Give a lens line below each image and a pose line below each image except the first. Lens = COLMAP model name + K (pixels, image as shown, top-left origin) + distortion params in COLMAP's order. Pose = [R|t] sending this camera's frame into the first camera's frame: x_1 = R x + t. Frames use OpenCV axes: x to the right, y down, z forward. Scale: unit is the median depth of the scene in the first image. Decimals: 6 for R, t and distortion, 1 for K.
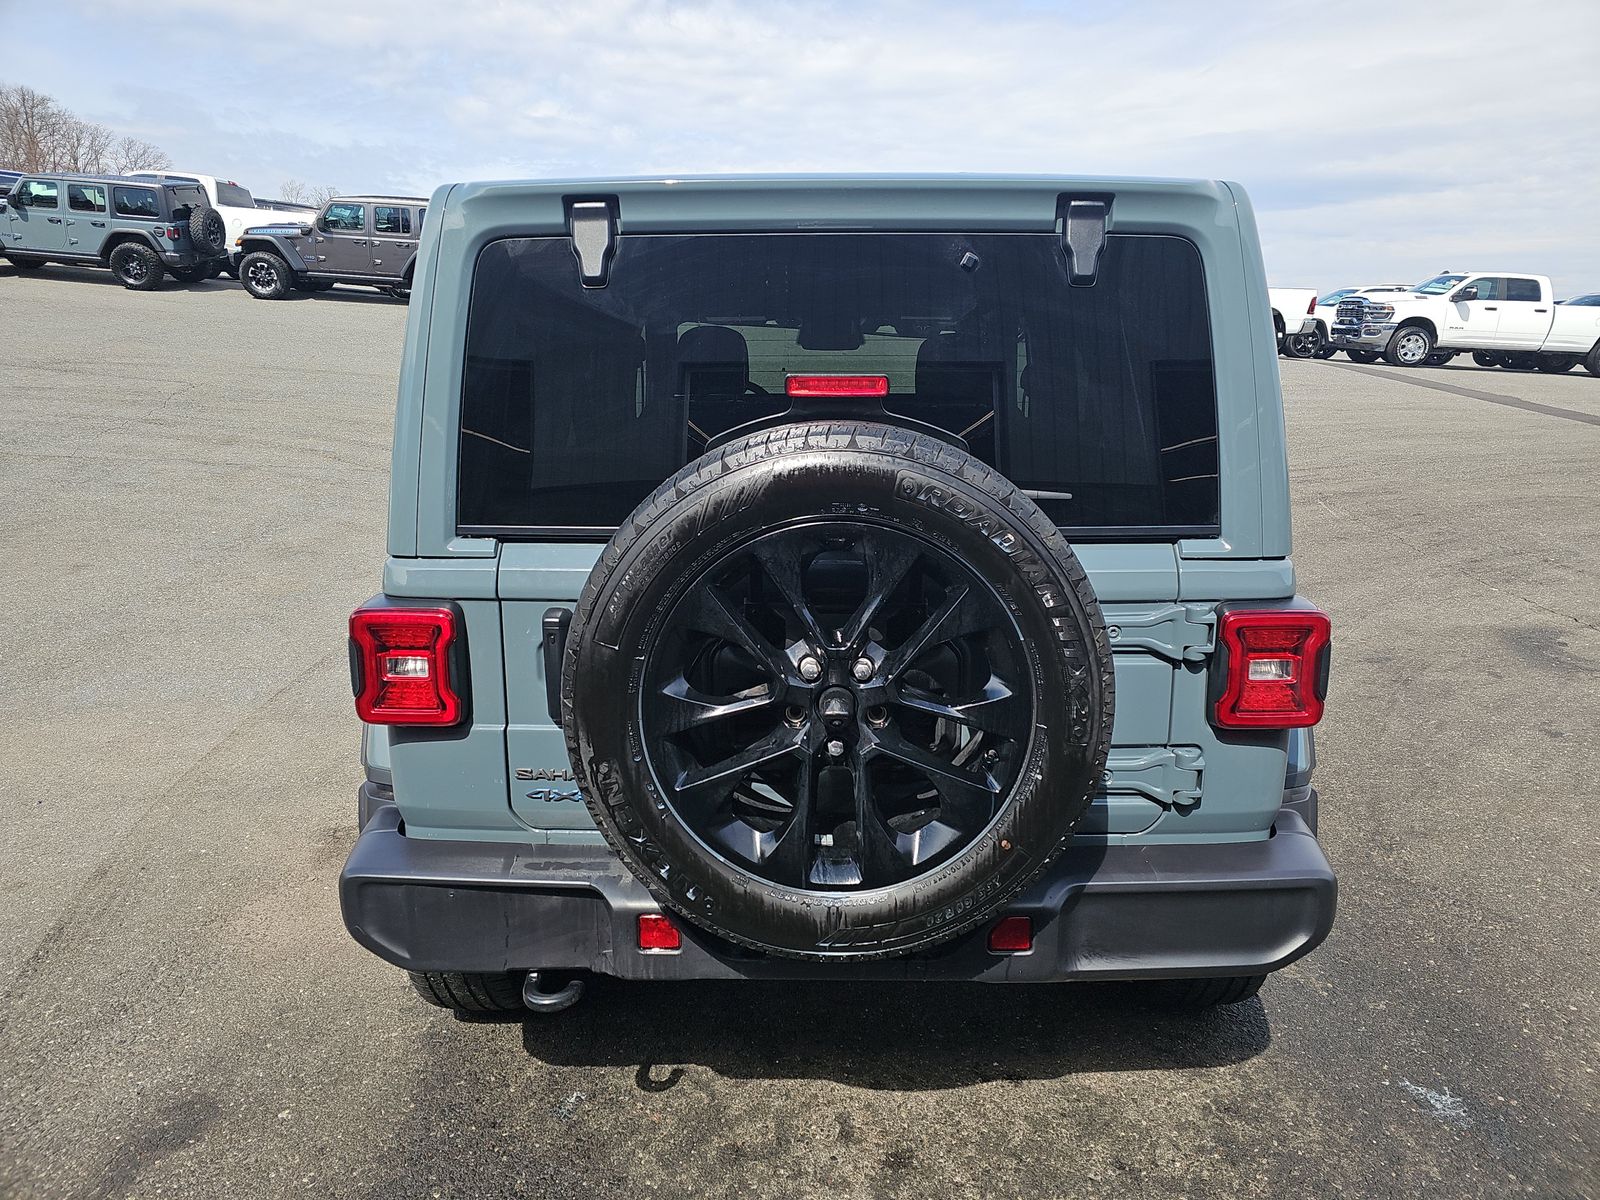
lens RADIAL K [[1053.3, 0, 807.8], [0, 1053.3, 609.5], [0, 0, 1]] dist [0.025110, -0.024640]
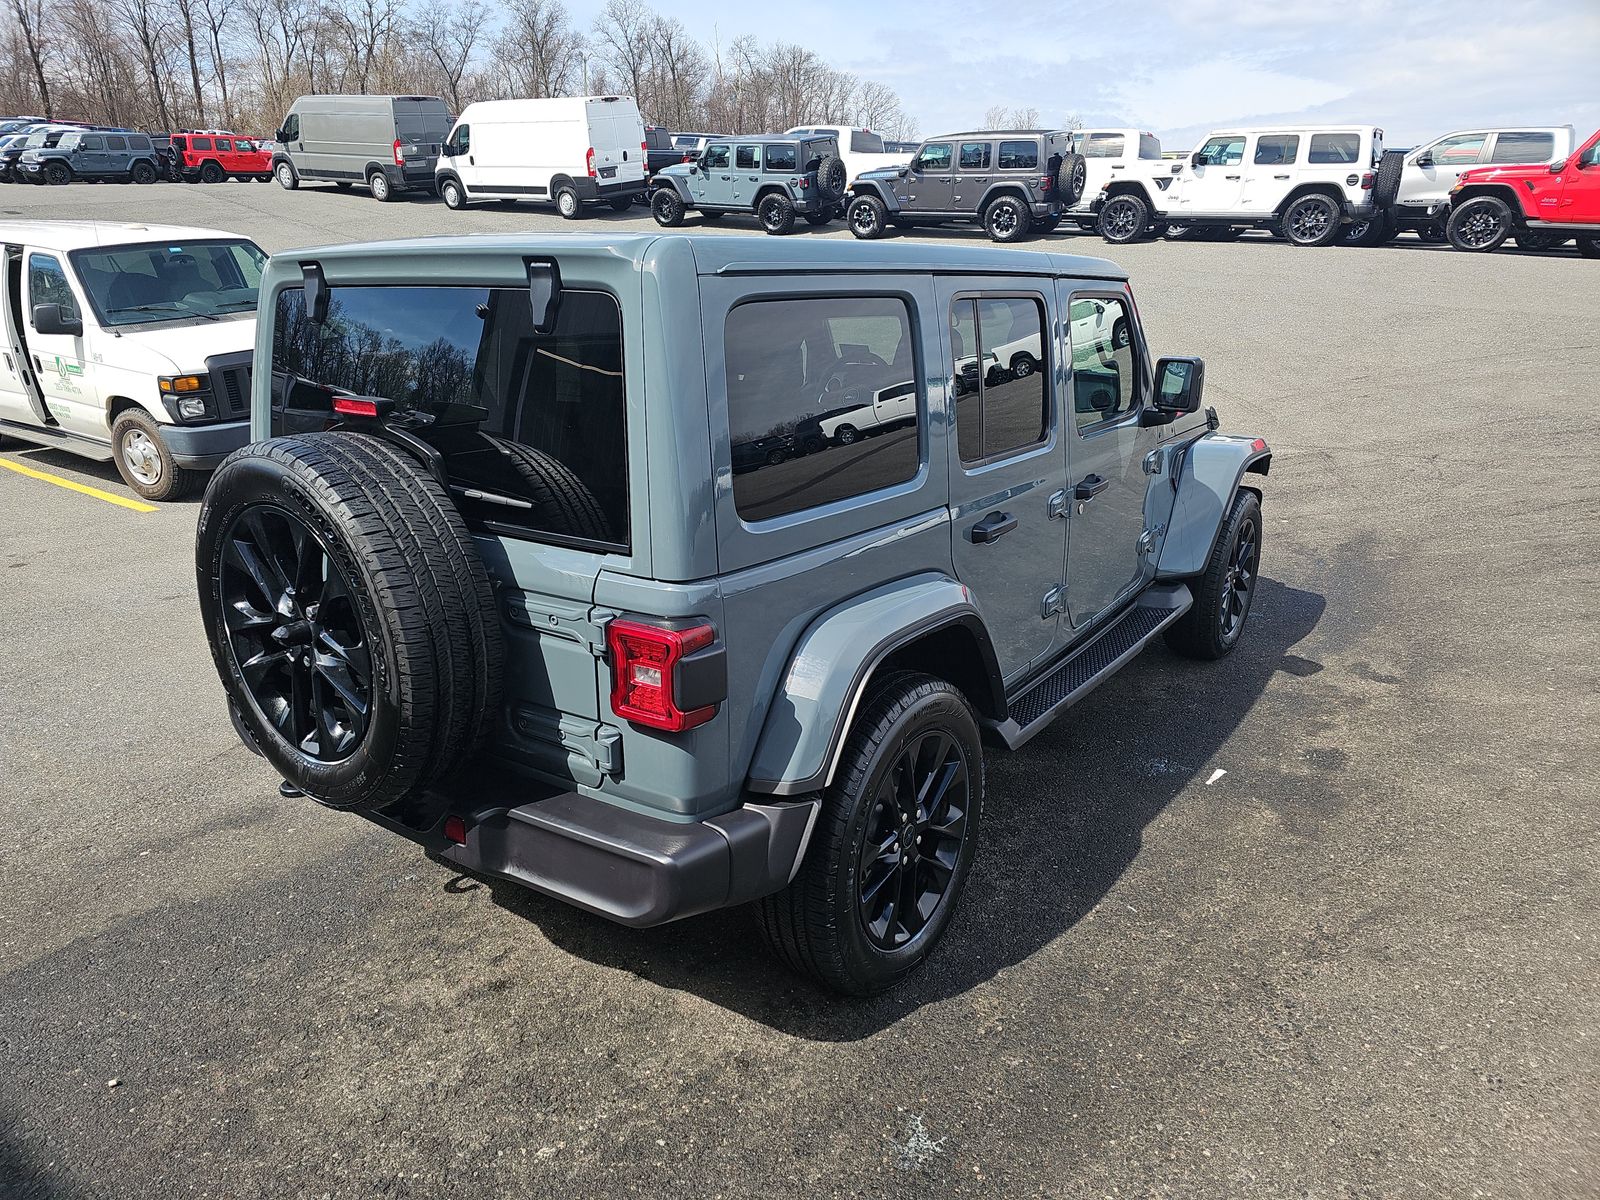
lens RADIAL K [[1053.3, 0, 792.3], [0, 1053.3, 637.0], [0, 0, 1]] dist [0.025110, -0.024640]
pose [[0.808072, 0.178240, -0.561471, 0.139020], [-0.122735, 0.983151, 0.135462, -0.018426], [0.576156, -0.040551, 0.816333, 0.018196]]
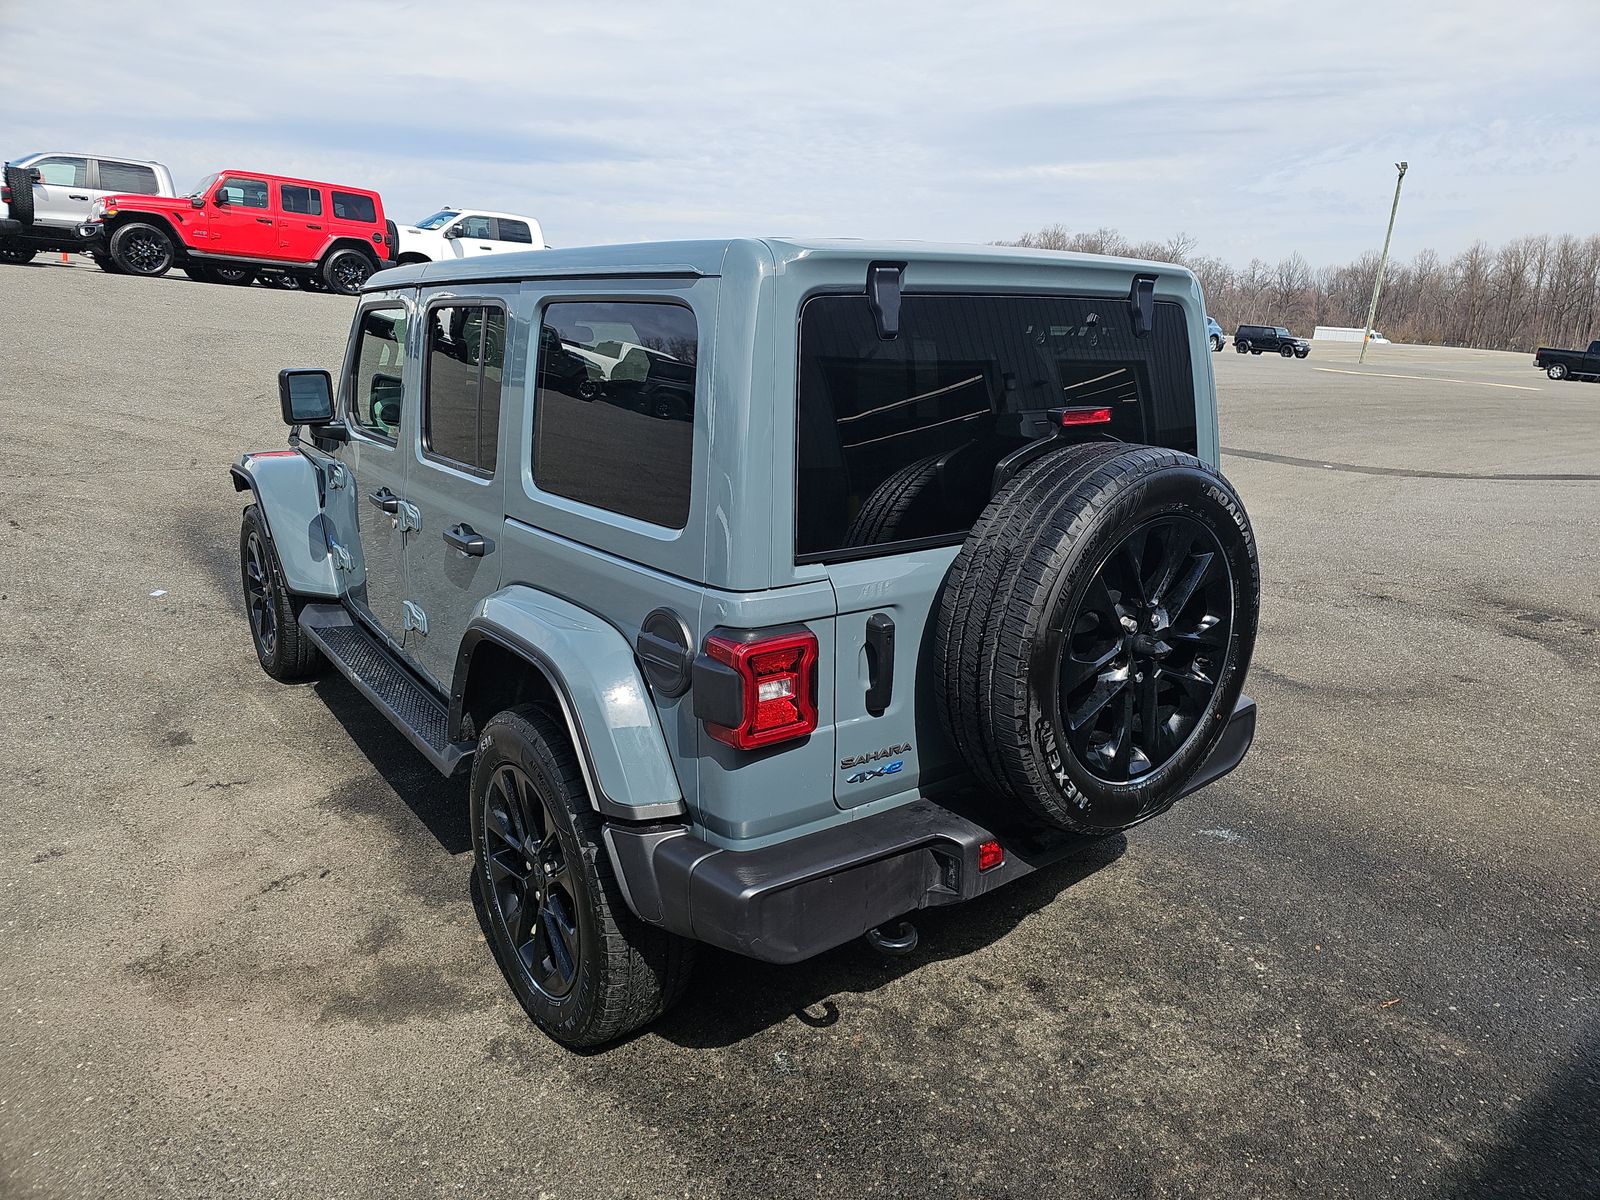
lens RADIAL K [[1053.3, 0, 836.7], [0, 1053.3, 594.4], [0, 0, 1]] dist [0.025110, -0.024640]
pose [[0.781991, -0.150076, 0.604952, -0.110666], [0.127575, 0.988570, 0.080335, -0.013919], [-0.610093, 0.014356, 0.792199, 0.011920]]
